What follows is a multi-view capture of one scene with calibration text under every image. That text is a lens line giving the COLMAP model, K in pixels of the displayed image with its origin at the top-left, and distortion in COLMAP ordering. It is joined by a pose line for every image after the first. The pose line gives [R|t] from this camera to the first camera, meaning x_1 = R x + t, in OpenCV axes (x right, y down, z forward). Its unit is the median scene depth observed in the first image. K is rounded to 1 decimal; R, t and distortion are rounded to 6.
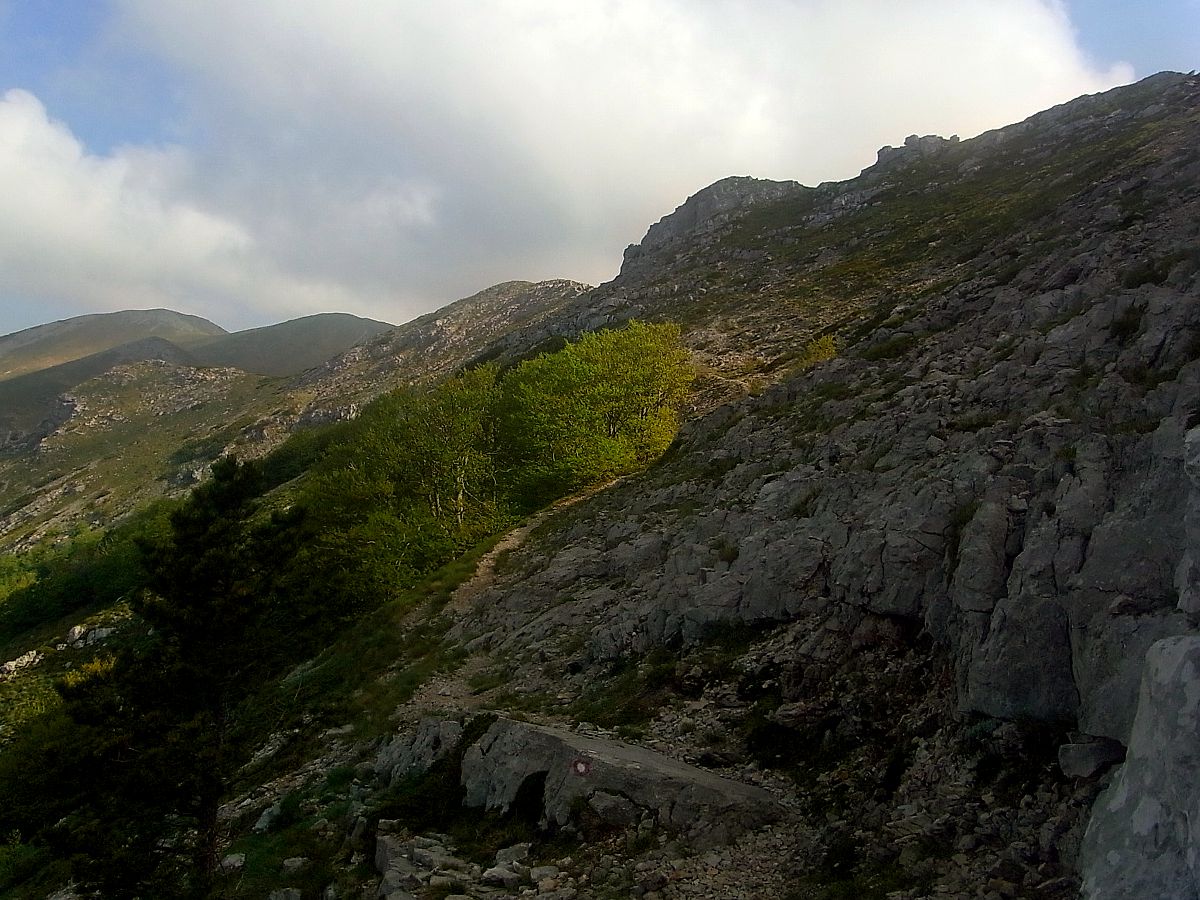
lens RADIAL K [[1016.8, 0, 598.1], [0, 1016.8, 449.9], [0, 0, 1]] dist [-0.020407, -0.041686]
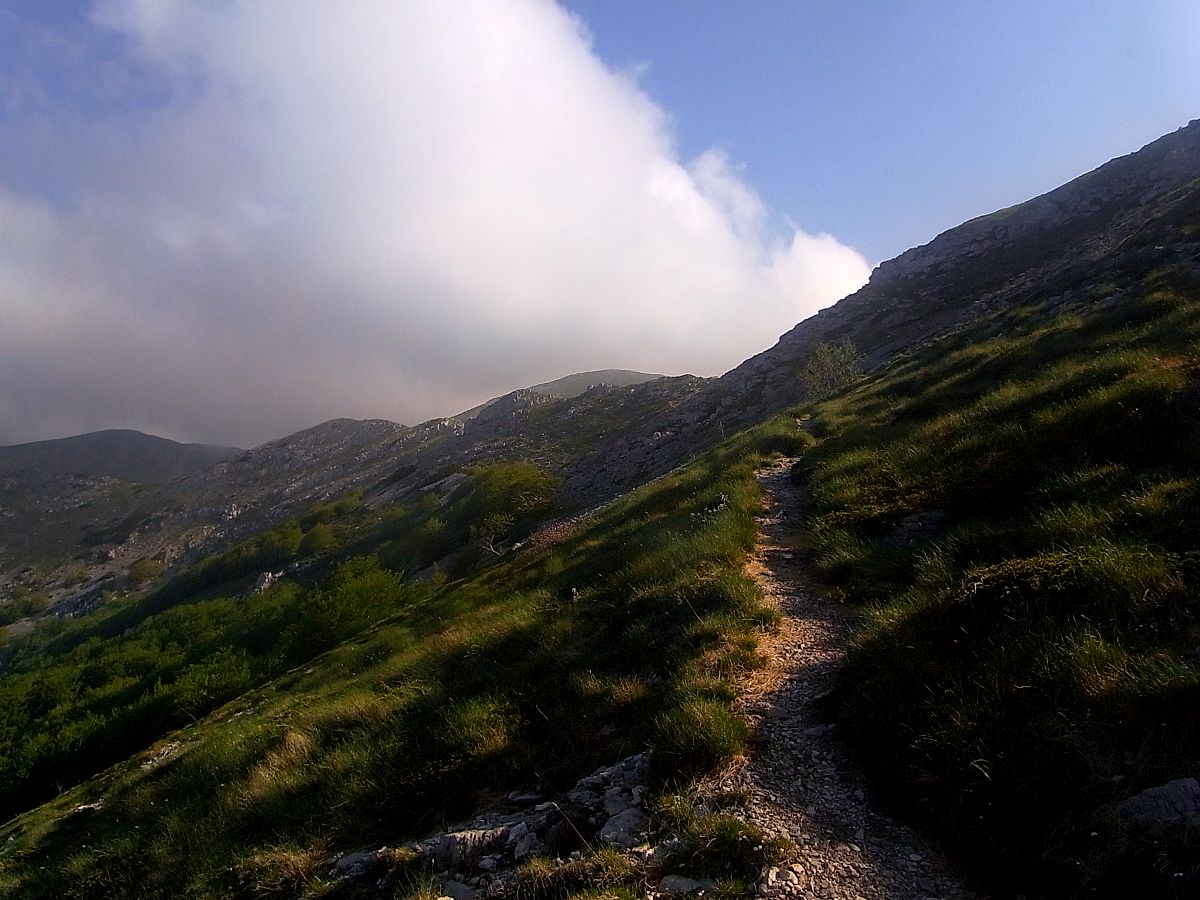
lens RADIAL K [[1016.8, 0, 599.9], [0, 1016.8, 451.4], [0, 0, 1]] dist [-0.020407, -0.041686]
pose [[0.967749, 0.027876, 0.250370, -0.102476], [0.002028, 0.992964, -0.118396, 0.047507], [-0.251909, 0.115085, 0.960884, -0.458098]]
